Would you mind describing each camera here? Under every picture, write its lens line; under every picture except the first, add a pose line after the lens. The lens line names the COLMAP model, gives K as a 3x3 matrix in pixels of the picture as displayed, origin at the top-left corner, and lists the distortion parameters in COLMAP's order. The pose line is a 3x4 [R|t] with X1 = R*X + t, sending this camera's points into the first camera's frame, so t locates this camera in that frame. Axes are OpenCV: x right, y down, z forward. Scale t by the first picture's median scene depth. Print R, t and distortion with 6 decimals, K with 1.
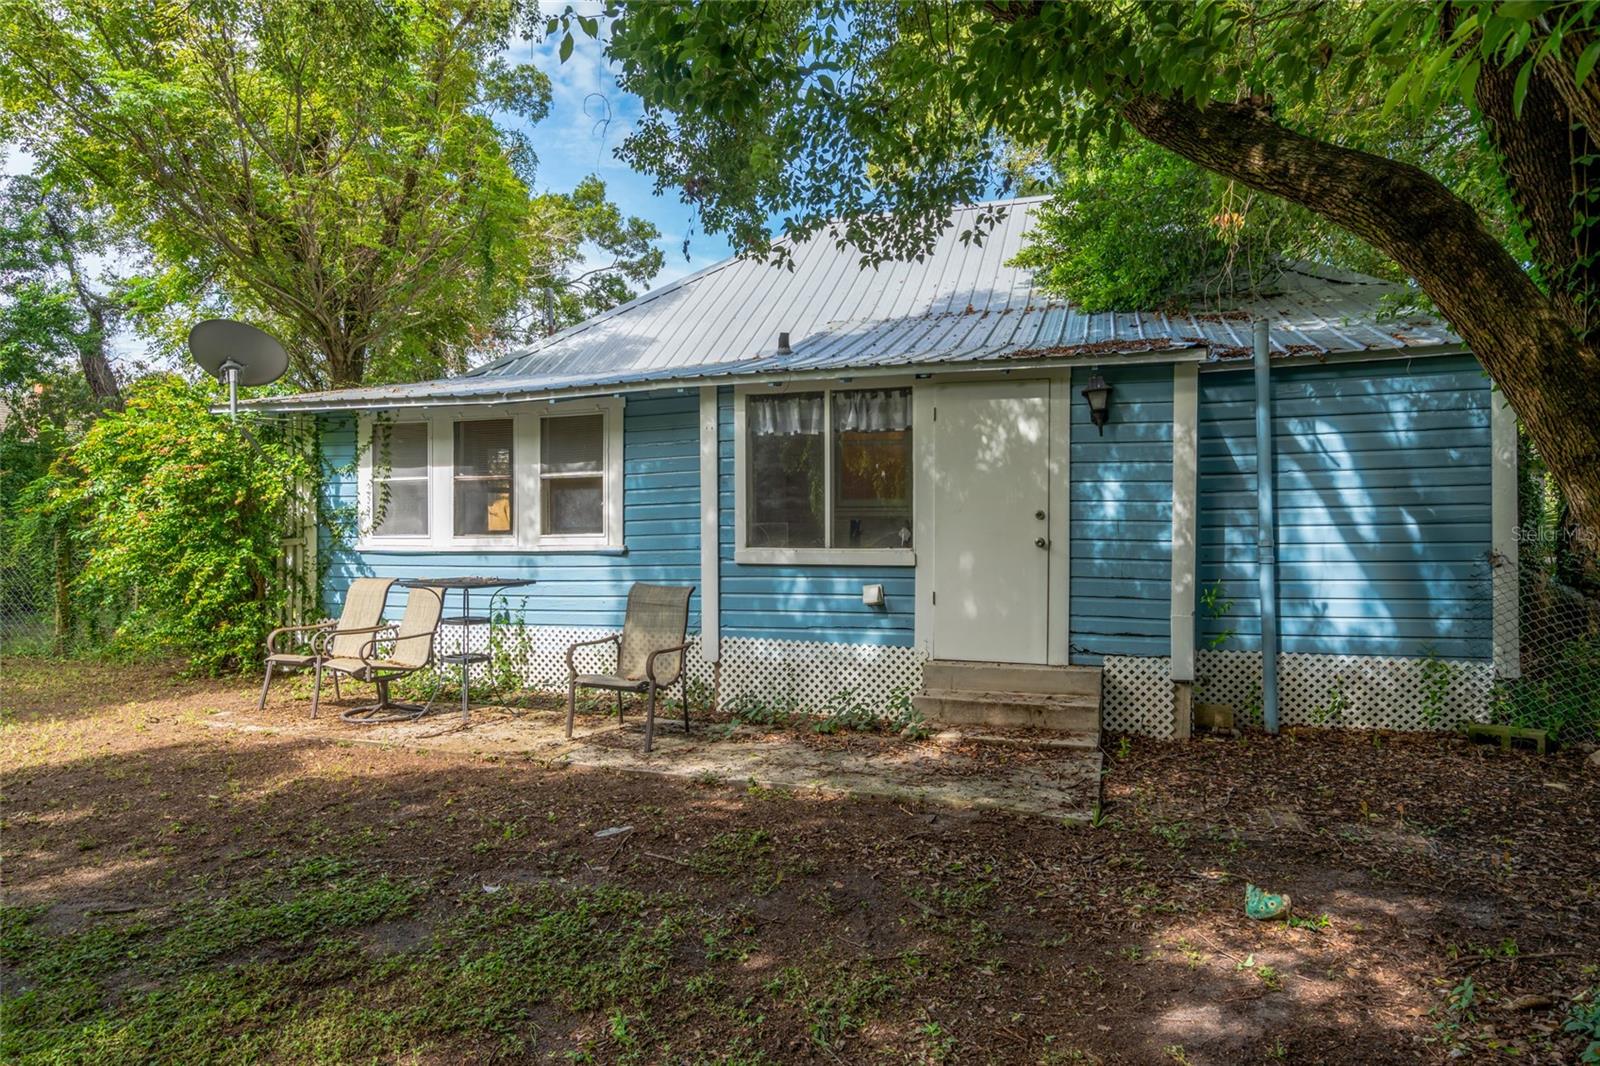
lens RADIAL K [[936.1, 0, 794.1], [0, 936.1, 540.3], [0, 0, 1]] dist [0.003797, -0.000077]
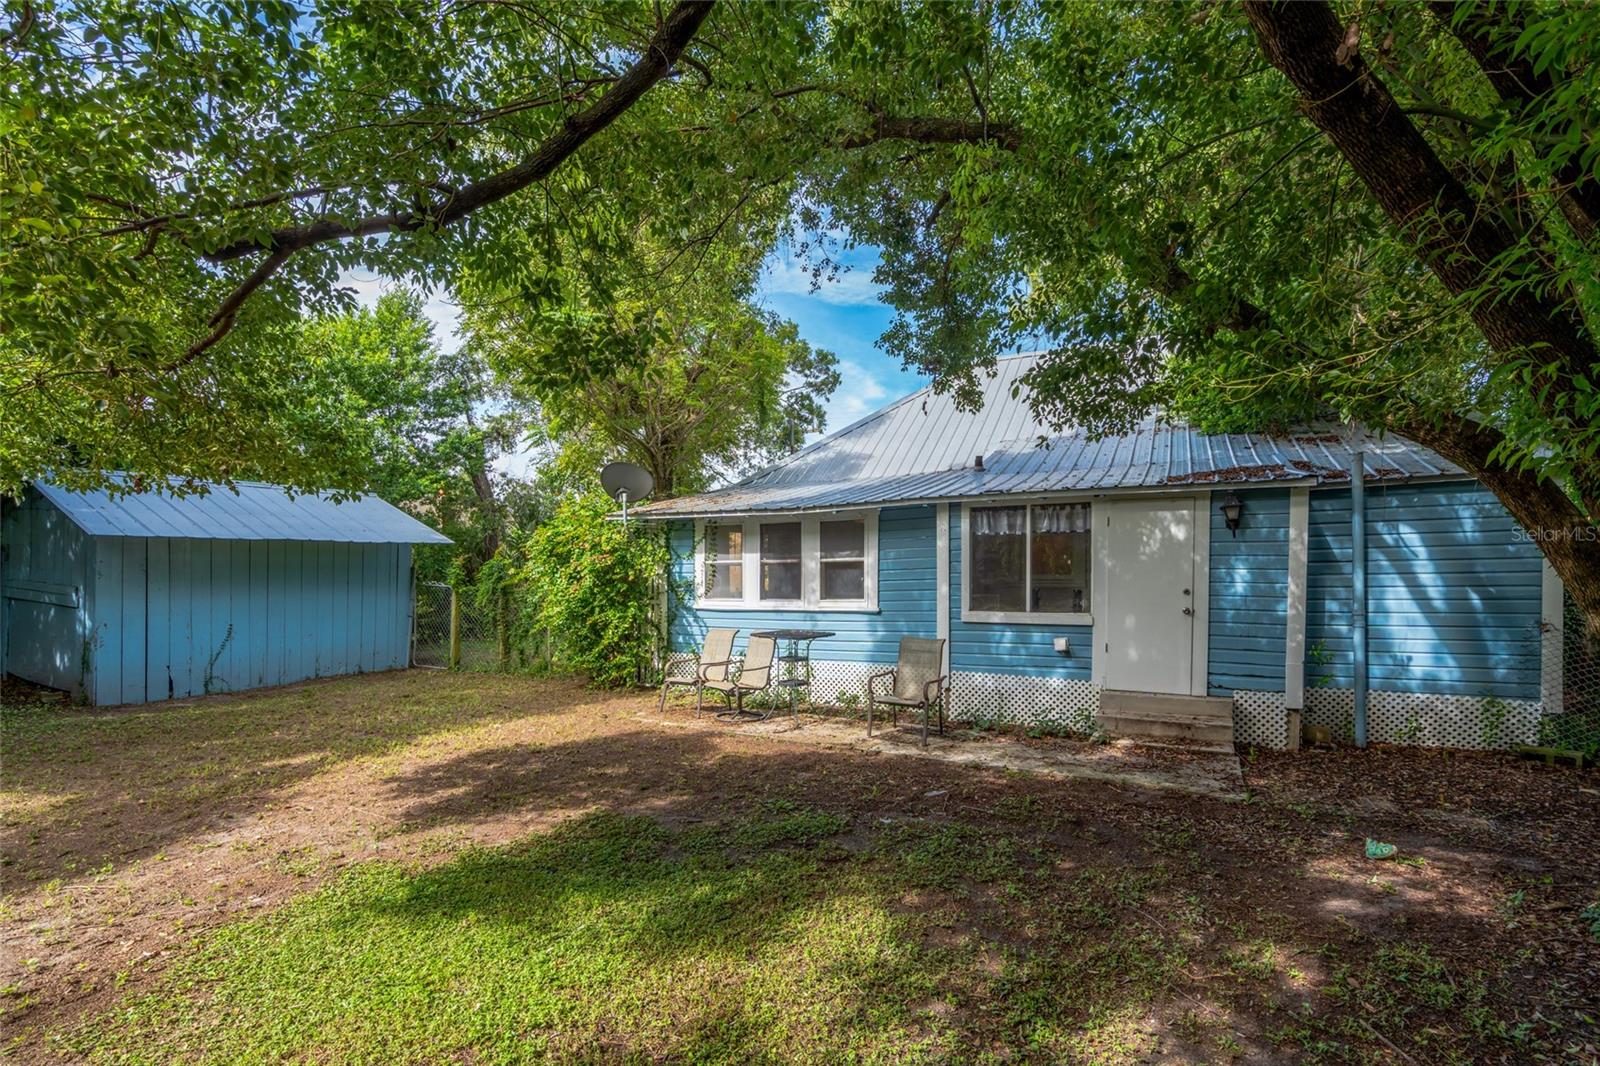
lens RADIAL K [[735.7, 0, 797.2], [0, 735.7, 597.7], [0, 0, 1]] dist [-0.008803, 0.002588]
pose [[0.987909, 0.002824, -0.155010, -0.152861], [0.000234, 0.999806, 0.019709, -0.039736], [0.155035, -0.019507, 0.987716, -0.206673]]
